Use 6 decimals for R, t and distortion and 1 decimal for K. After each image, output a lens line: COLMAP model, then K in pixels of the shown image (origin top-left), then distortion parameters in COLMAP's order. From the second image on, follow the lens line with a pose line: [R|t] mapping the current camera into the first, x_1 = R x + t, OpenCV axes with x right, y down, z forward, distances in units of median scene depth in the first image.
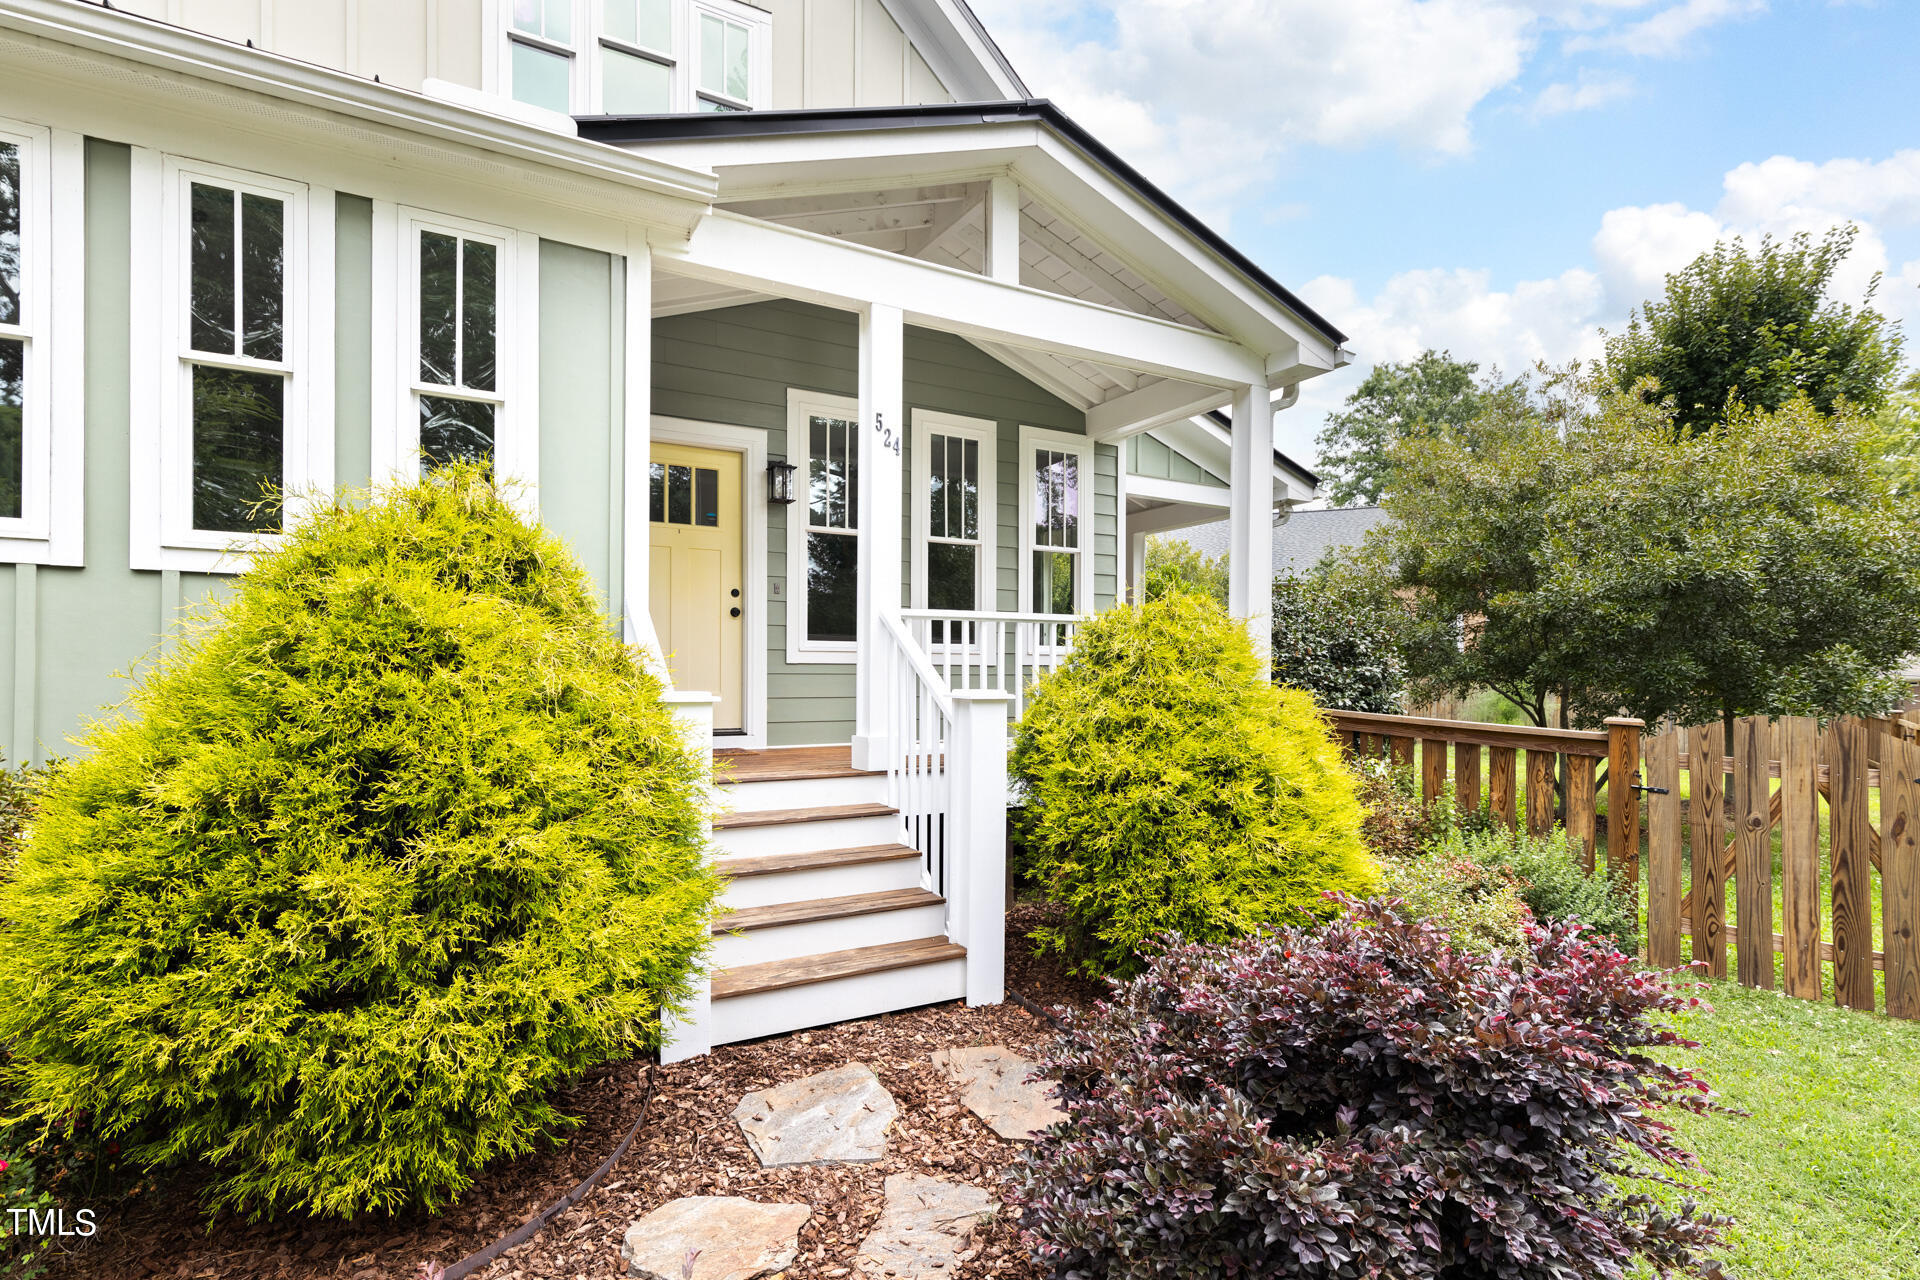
lens RADIAL K [[927.4, 0, 960.0], [0, 927.4, 640.0], [0, 0, 1]] dist [0.000070, 0.000064]
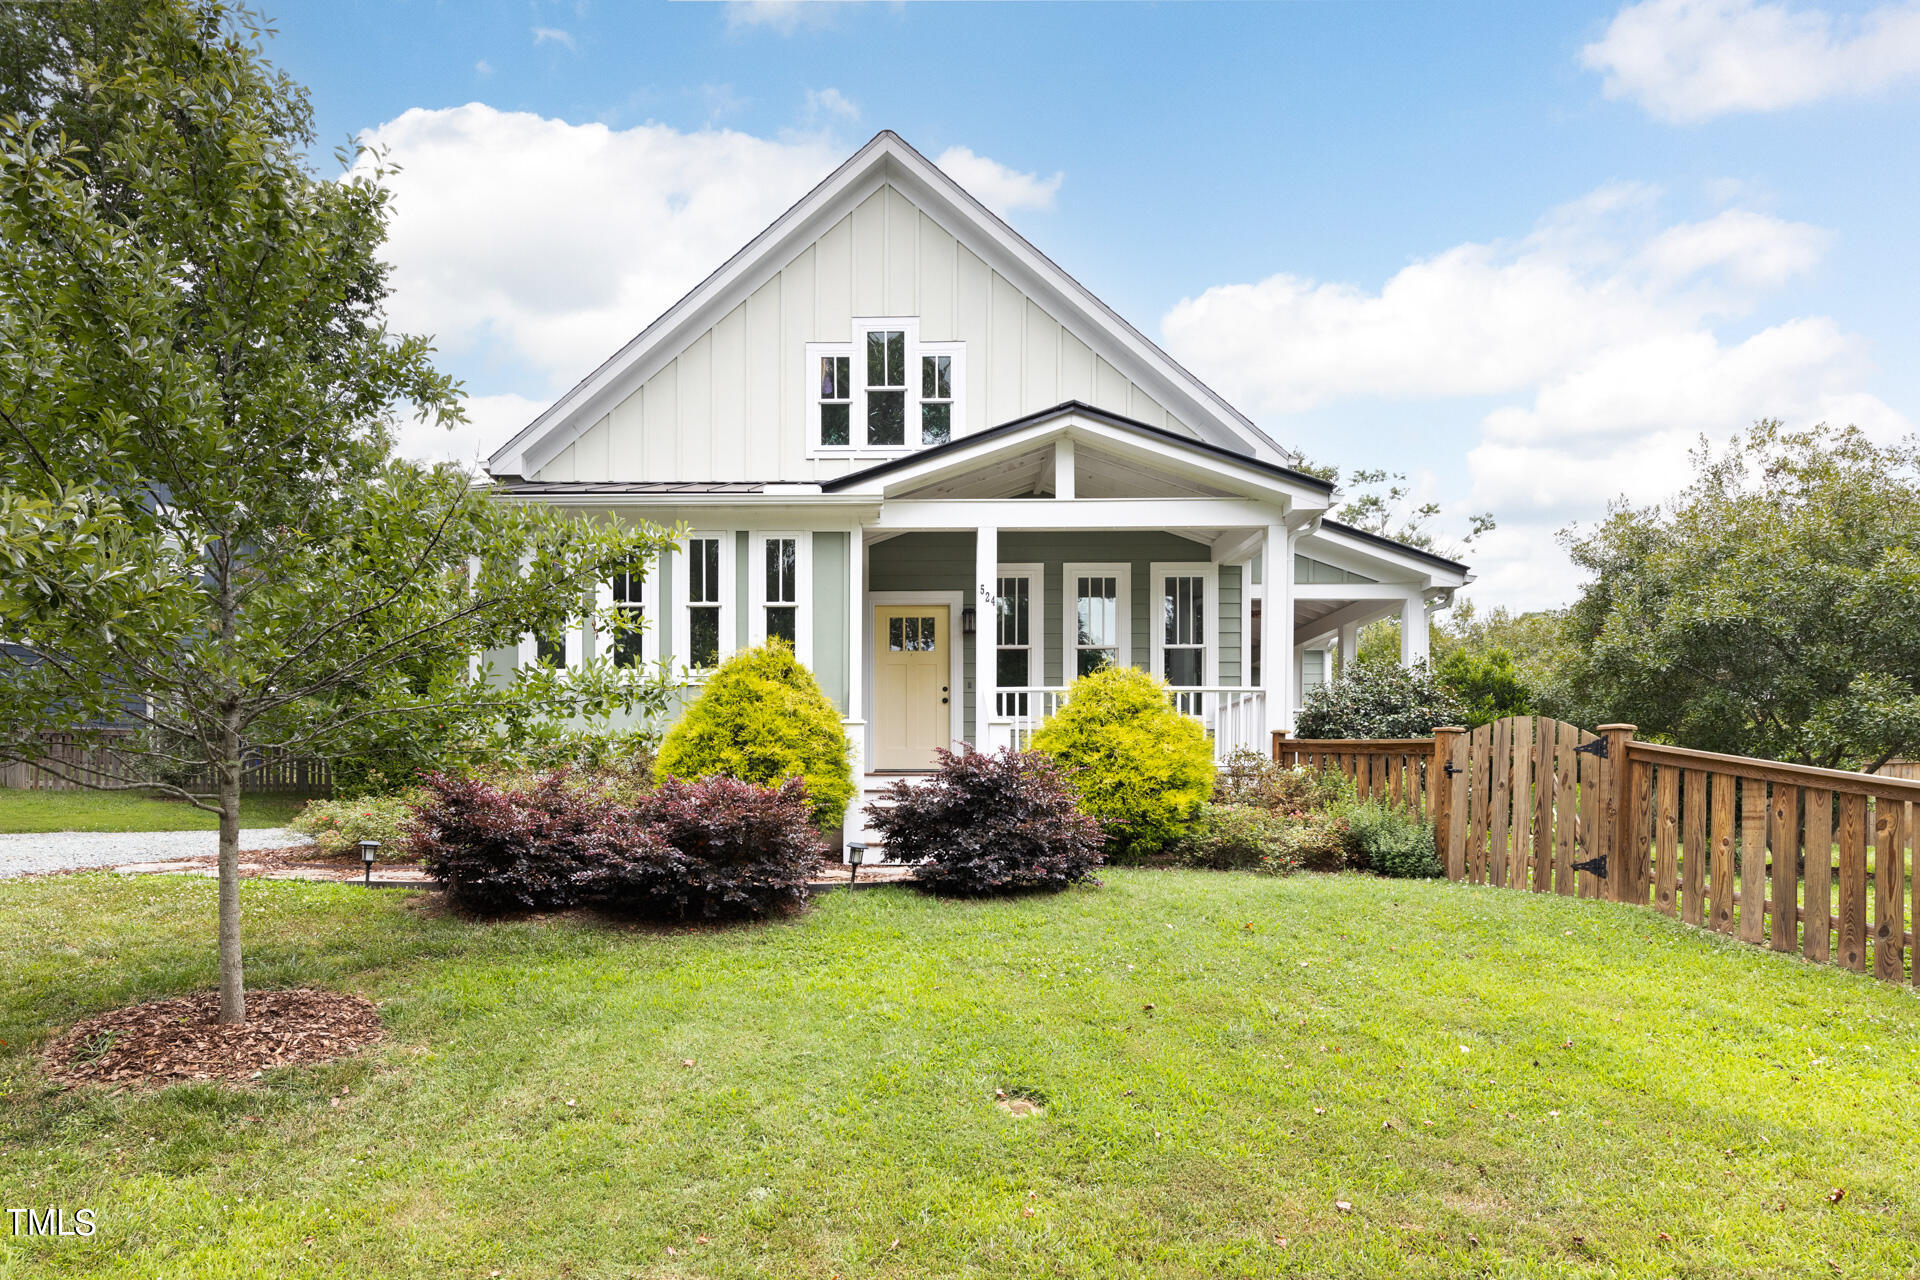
lens RADIAL K [[927.4, 0, 960.0], [0, 927.4, 640.0], [0, 0, 1]] dist [0.000070, 0.000064]
pose [[0.924773, -0.085881, -0.370701, 0.868500], [0.039052, 0.990474, -0.132044, 0.176885], [0.378510, 0.107634, 0.919318, -1.146304]]
